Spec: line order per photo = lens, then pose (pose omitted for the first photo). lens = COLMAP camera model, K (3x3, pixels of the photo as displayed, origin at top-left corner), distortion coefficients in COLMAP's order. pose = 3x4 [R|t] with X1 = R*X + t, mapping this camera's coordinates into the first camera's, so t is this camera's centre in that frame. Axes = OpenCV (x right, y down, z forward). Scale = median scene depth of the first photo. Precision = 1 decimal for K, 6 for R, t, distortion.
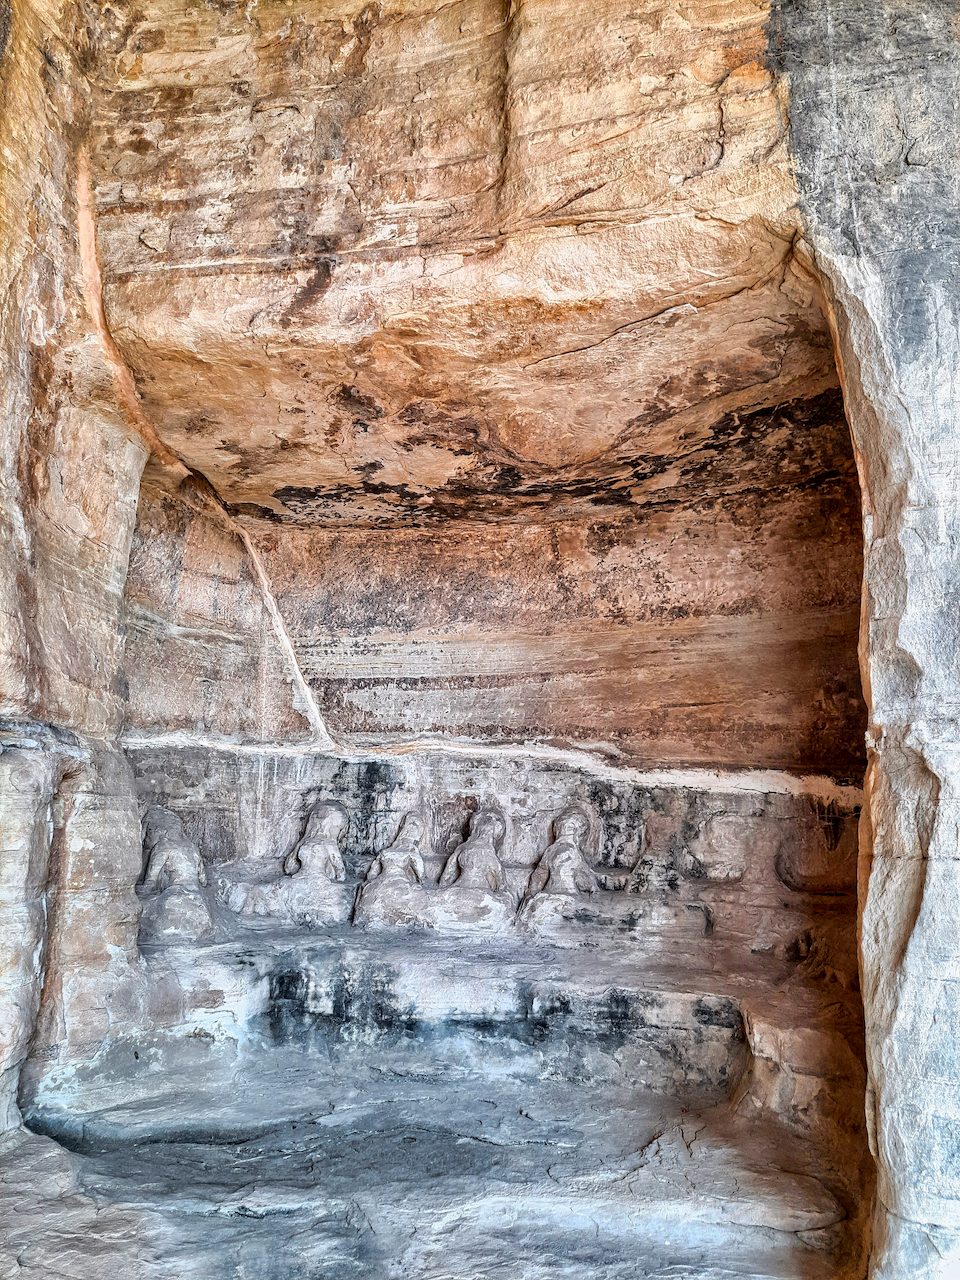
lens RADIAL K [[917.4, 0, 476.7], [0, 917.4, 644.4], [0, 0, 1]] dist [0.129033, -0.150351]
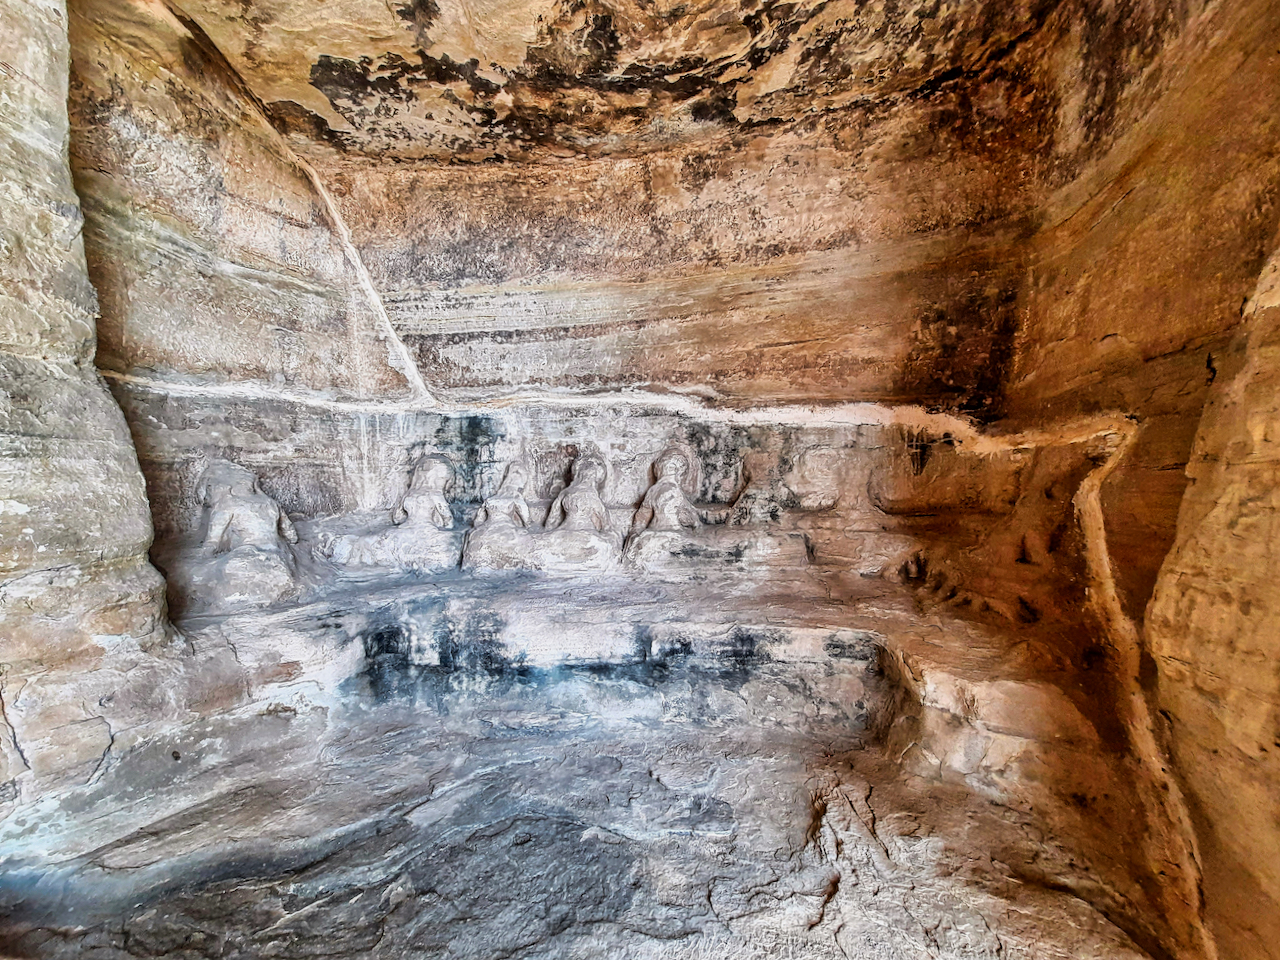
lens RADIAL K [[511.9, 0, 638.3], [0, 511.9, 493.9], [0, 0, 1]] dist [-0.009110, 0.000651]
pose [[0.989931, -0.048194, 0.133090, -0.012748], [0.018002, 0.975483, 0.219339, 0.105954], [-0.140398, -0.214735, 0.966529, 0.470248]]
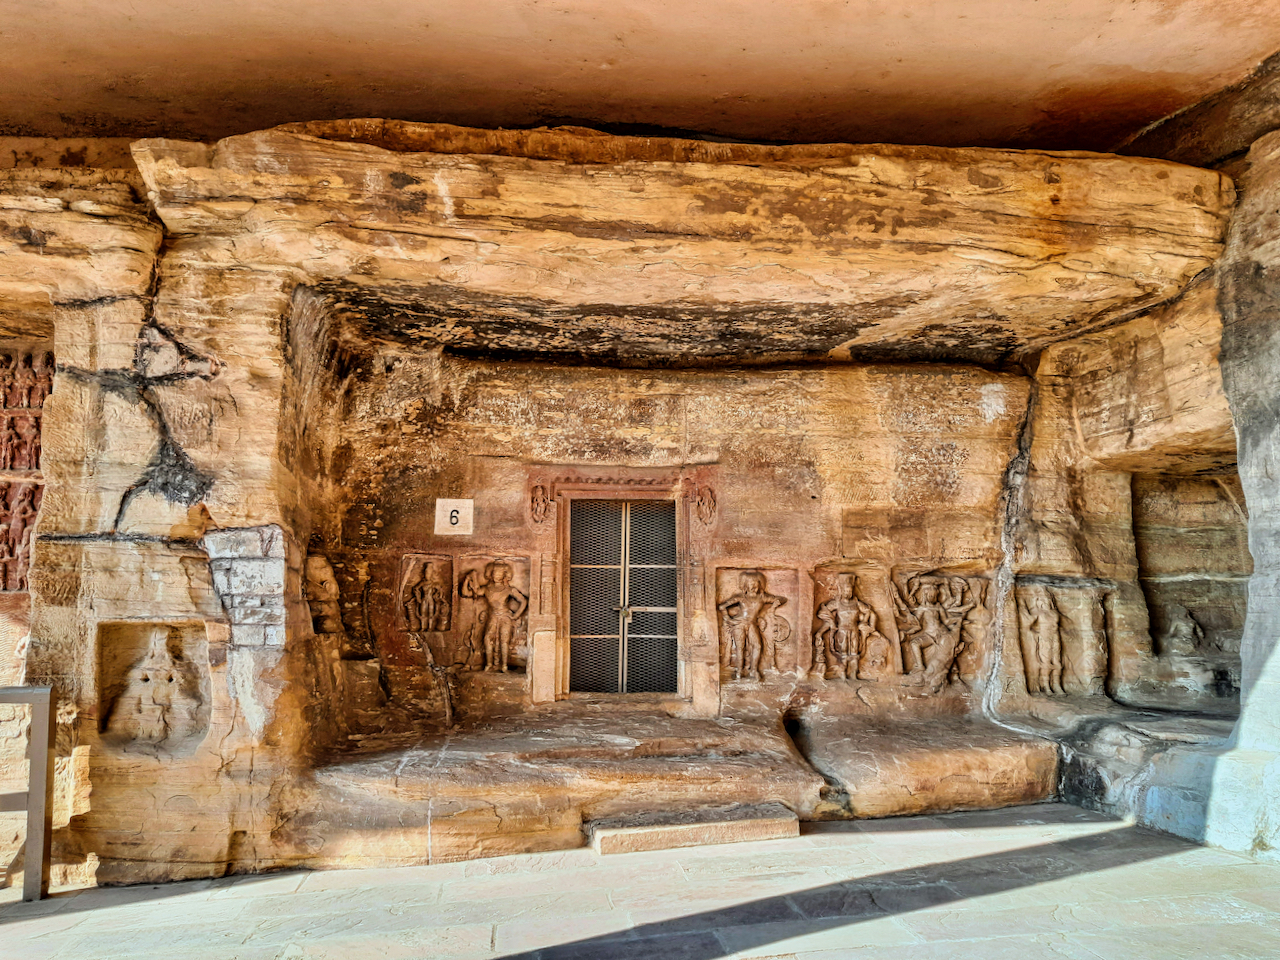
lens RADIAL K [[930.8, 0, 642.1], [0, 930.8, 475.6], [0, 0, 1]] dist [0.091876, -0.100814]
pose [[0.336368, -0.131964, -0.932439, 1.604369], [0.156793, 0.984161, -0.082723, -0.182476], [0.928586, -0.118374, 0.351731, -1.190128]]
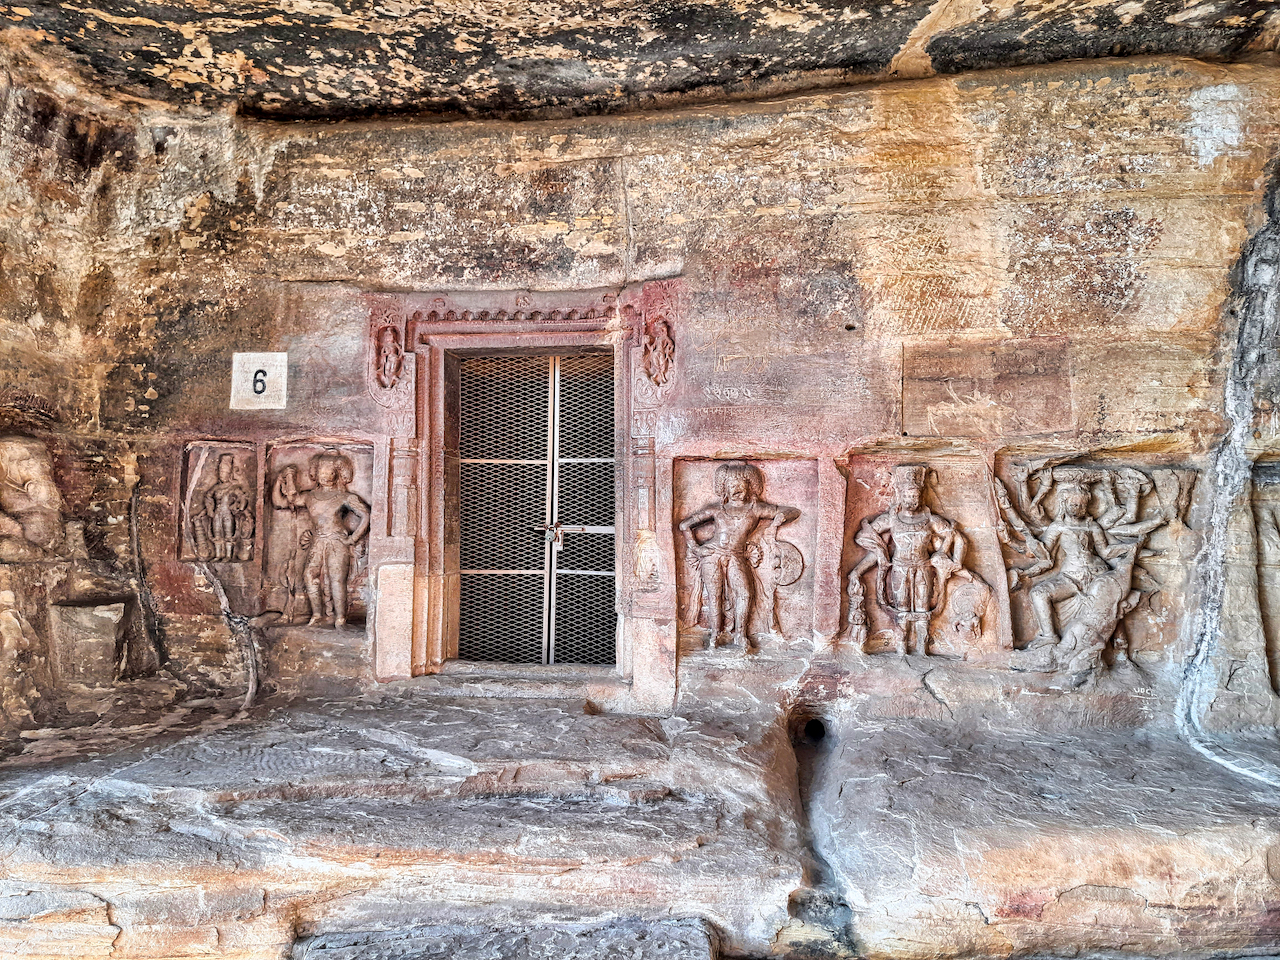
lens RADIAL K [[925.6, 0, 640.0], [0, 925.6, 480.0], [0, 0, 1]] dist [0.062938, -0.068800]
pose [[0.139549, -0.054353, -0.988722, 0.728129], [0.160973, 0.986456, -0.031509, -0.047573], [0.977043, -0.154760, 0.146409, -0.438487]]
